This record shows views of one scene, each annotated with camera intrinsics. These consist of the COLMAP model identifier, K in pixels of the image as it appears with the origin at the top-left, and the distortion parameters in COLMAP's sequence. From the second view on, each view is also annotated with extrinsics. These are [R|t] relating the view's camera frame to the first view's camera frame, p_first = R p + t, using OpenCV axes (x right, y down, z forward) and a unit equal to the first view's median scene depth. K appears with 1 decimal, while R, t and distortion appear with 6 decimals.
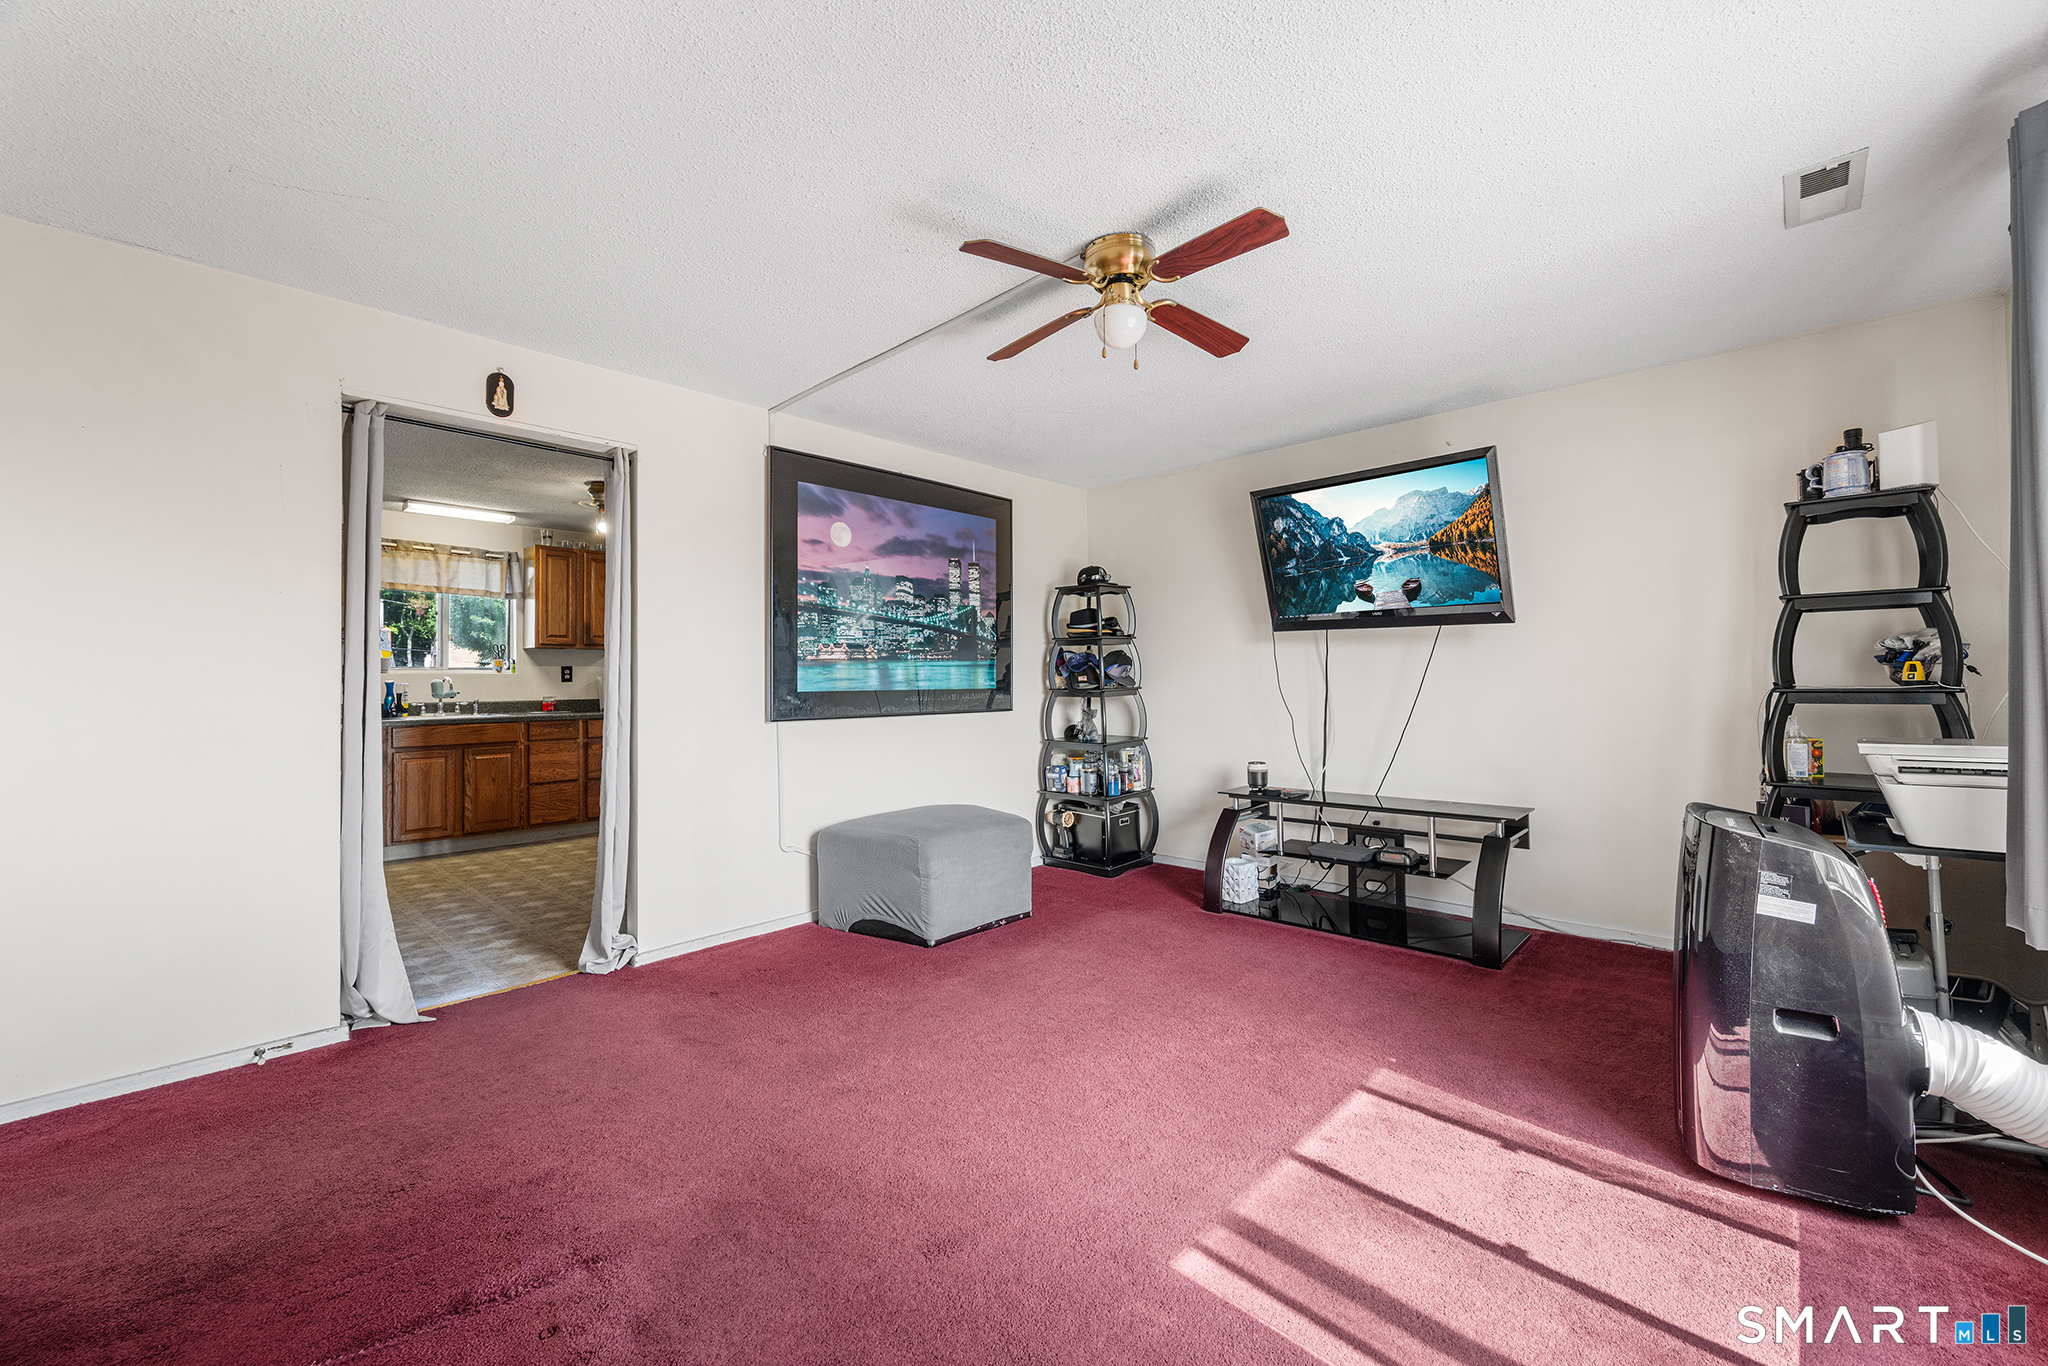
lens RADIAL K [[801.9, 0, 1024.0], [0, 801.9, 683.0], [0, 0, 1]] dist [-0.000365, 0.000357]
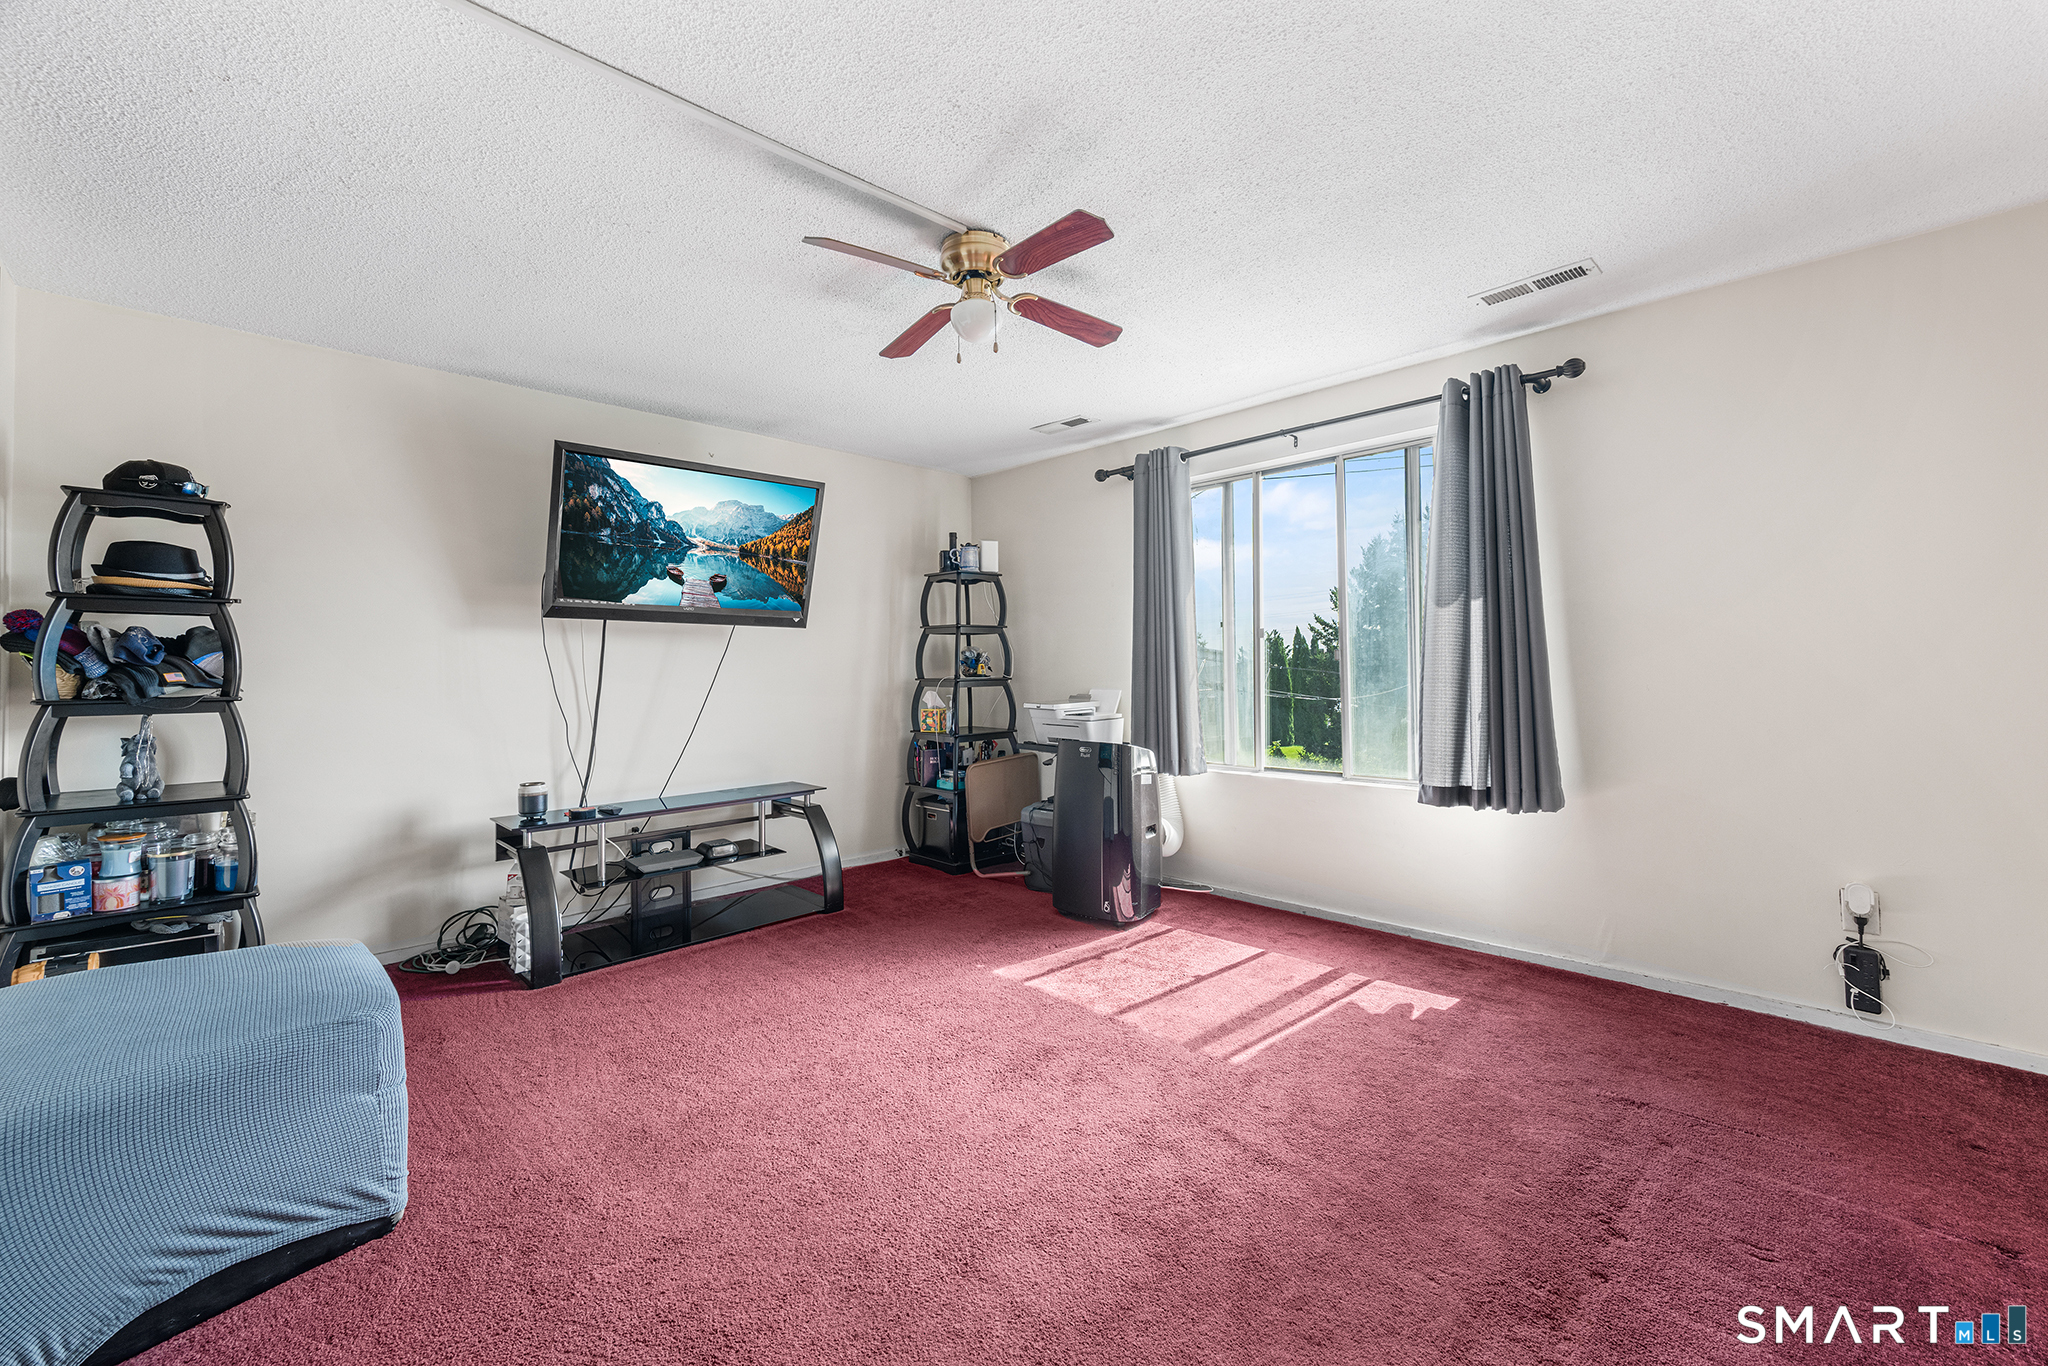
lens RADIAL K [[801.9, 0, 1024.0], [0, 801.9, 683.0], [0, 0, 1]] dist [-0.000365, 0.000357]
pose [[0.055038, -0.002557, 0.998481, -0.535520], [0.016179, 0.999868, 0.001668, 0.008293], [-0.998353, 0.016063, 0.055072, 0.549884]]
